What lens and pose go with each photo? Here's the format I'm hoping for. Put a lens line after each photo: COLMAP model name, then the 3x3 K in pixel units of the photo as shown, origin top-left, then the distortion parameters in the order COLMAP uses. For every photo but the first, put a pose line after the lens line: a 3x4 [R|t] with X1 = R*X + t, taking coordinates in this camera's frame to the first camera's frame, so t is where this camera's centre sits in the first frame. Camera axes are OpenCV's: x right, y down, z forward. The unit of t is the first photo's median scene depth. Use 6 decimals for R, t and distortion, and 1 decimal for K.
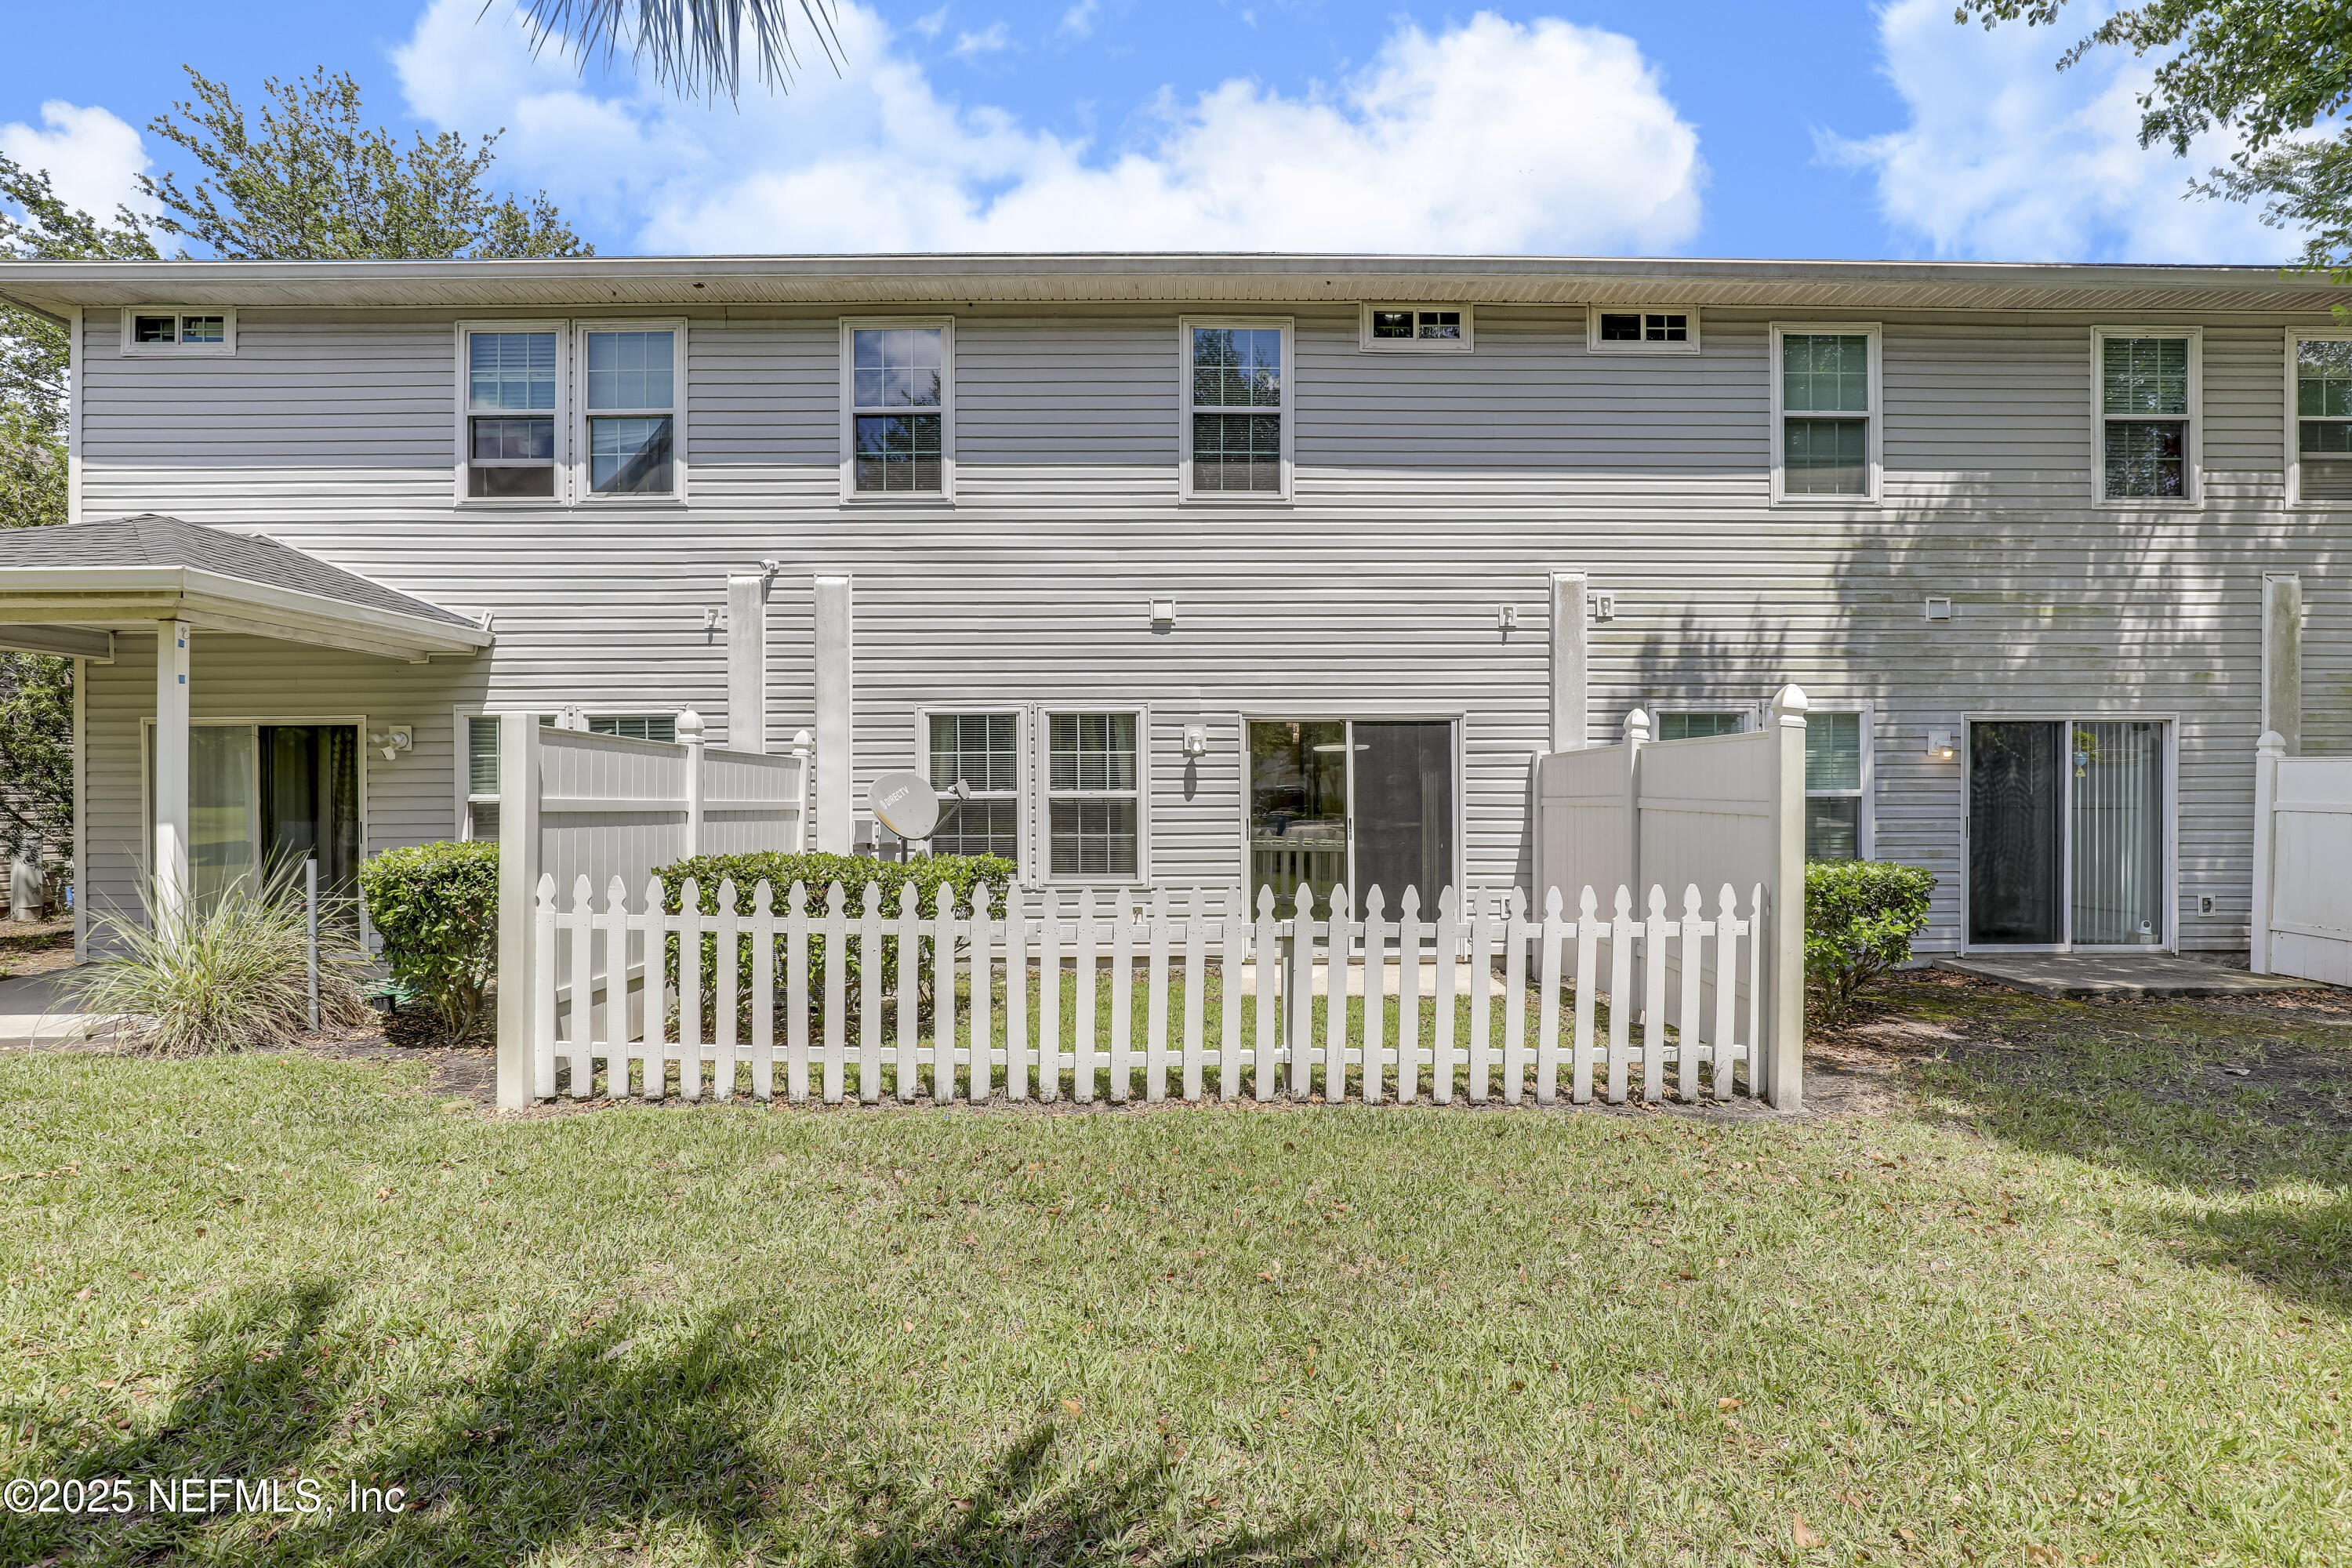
lens RADIAL K [[1278.3, 0, 1180.3], [0, 1278.3, 820.5], [0, 0, 1]] dist [-0.015787, -0.000348]
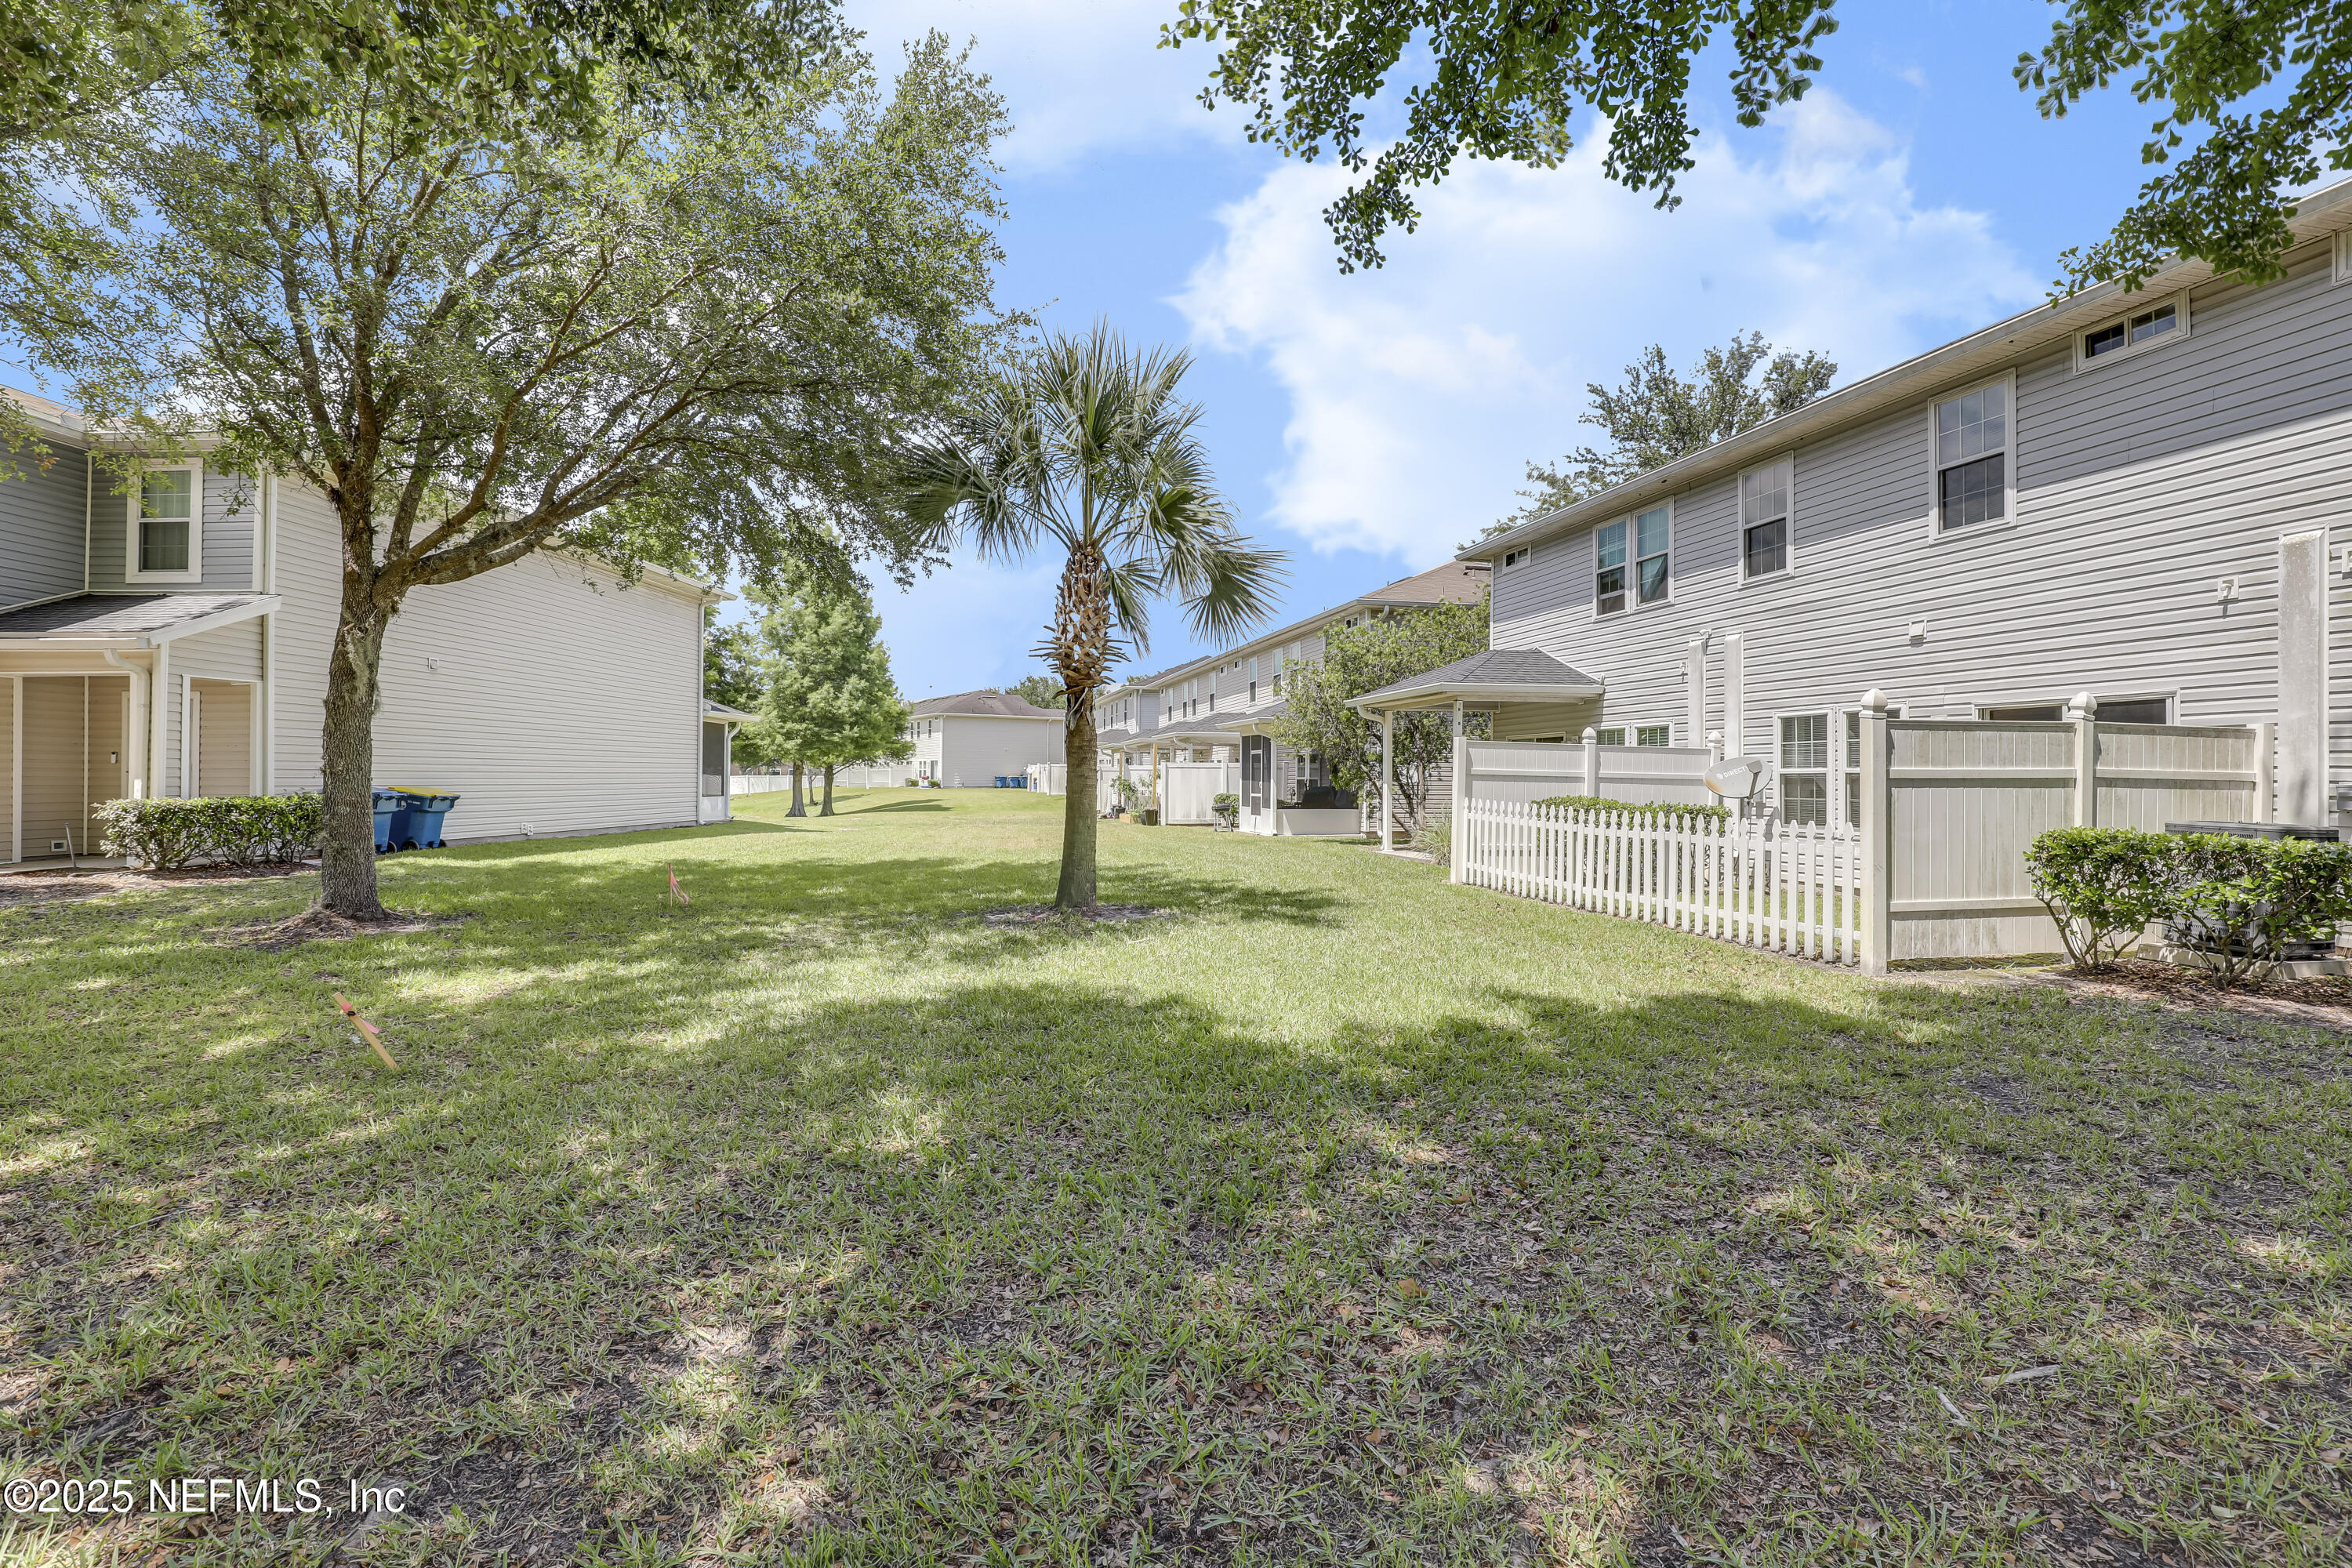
lens RADIAL K [[1278.3, 0, 1180.3], [0, 1278.3, 820.5], [0, 0, 1]] dist [-0.015787, -0.000348]
pose [[0.181358, 0.037866, -0.982688, 1.130048], [-0.012277, 0.999268, 0.036239, -0.007126], [0.983341, 0.005493, 0.181690, 0.028158]]
